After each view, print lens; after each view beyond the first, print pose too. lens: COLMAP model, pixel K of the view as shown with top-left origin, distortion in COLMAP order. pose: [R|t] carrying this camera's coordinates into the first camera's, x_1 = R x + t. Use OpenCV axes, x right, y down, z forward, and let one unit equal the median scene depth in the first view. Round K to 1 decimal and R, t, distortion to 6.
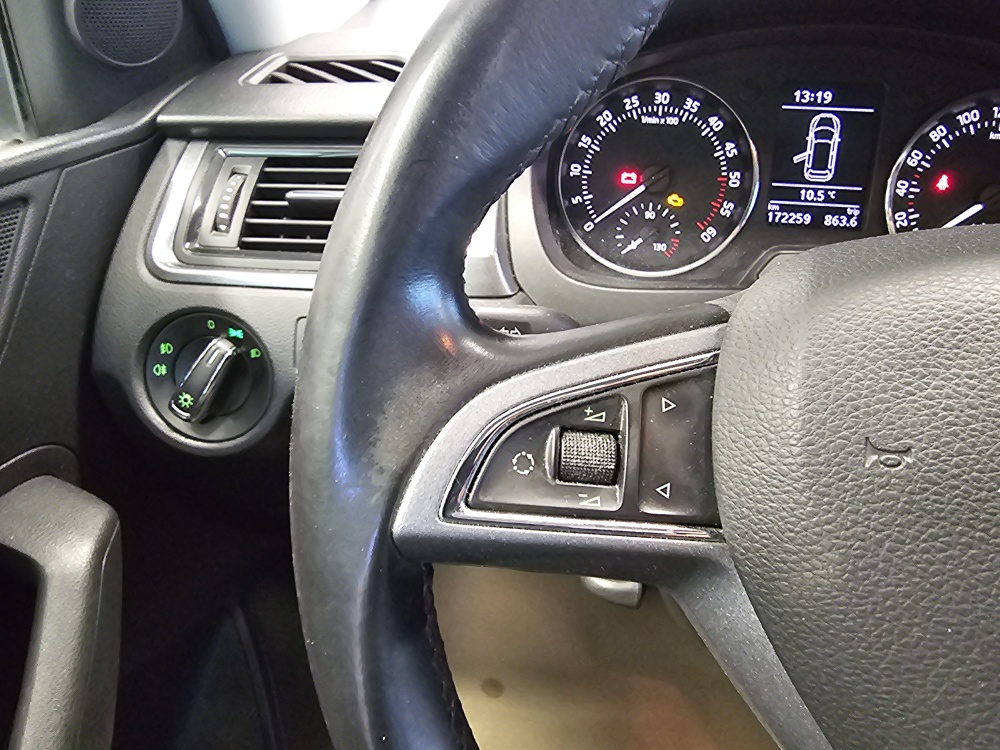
lens RADIAL K [[697.5, 0, 499.2], [0, 697.5, 363.7], [0, 0, 1]] dist [-0.002212, -0.007778]
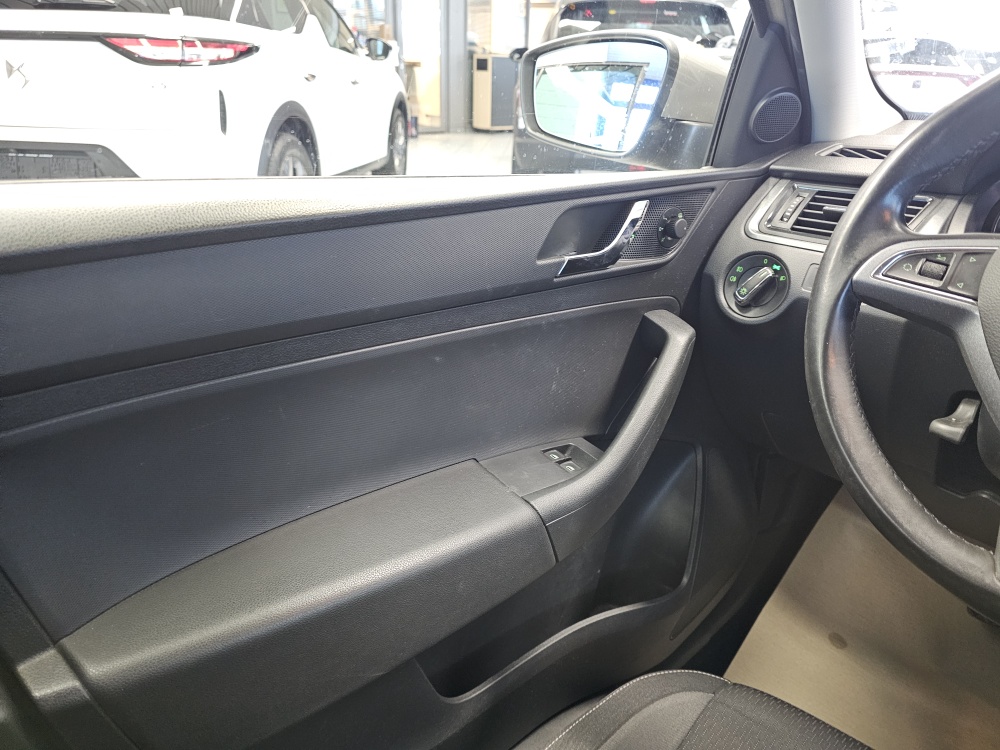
lens RADIAL K [[668.7, 0, 501.4], [0, 668.7, 367.6], [0, 0, 1]] dist [0.043083, -0.059333]
pose [[0.778419, 0.260732, -0.571036, 0.203099], [-0.330107, 0.943751, -0.019080, 0.542882], [0.533941, 0.203355, 0.820703, -1.008081]]
